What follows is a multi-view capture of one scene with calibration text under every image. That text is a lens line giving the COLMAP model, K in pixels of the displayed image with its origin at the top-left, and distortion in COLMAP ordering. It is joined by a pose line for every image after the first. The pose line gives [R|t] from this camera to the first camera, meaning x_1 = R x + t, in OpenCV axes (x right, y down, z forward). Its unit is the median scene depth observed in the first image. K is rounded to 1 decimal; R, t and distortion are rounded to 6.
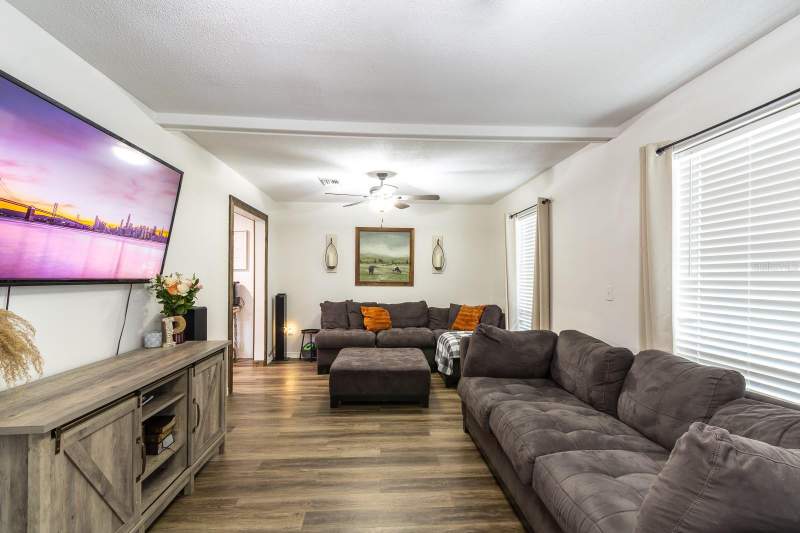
lens RADIAL K [[386.5, 0, 410.9], [0, 386.5, 269.2], [0, 0, 1]] dist [0.003523, 0.000155]
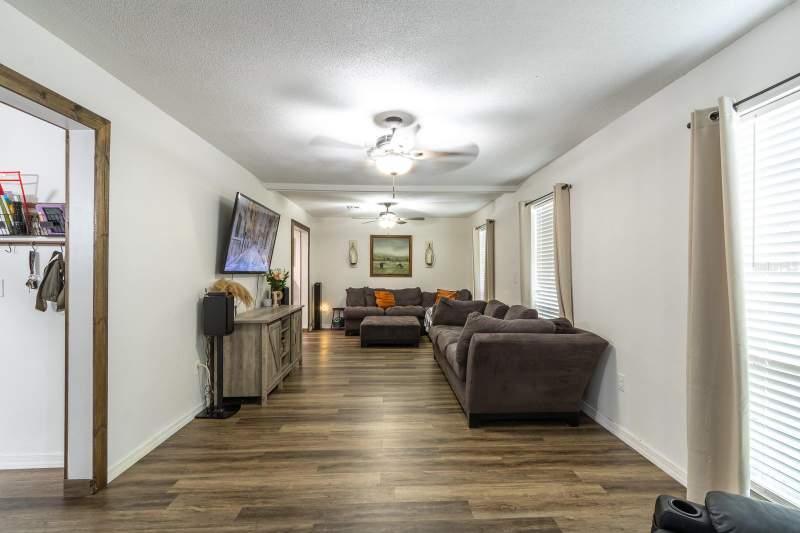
lens RADIAL K [[386.5, 0, 410.9], [0, 386.5, 269.2], [0, 0, 1]] dist [0.003523, 0.000155]
pose [[0.999437, -0.003570, -0.033353, 0.054928], [0.004061, 0.999884, 0.014681, -0.005230], [0.033297, -0.014808, 0.999336, -0.429689]]
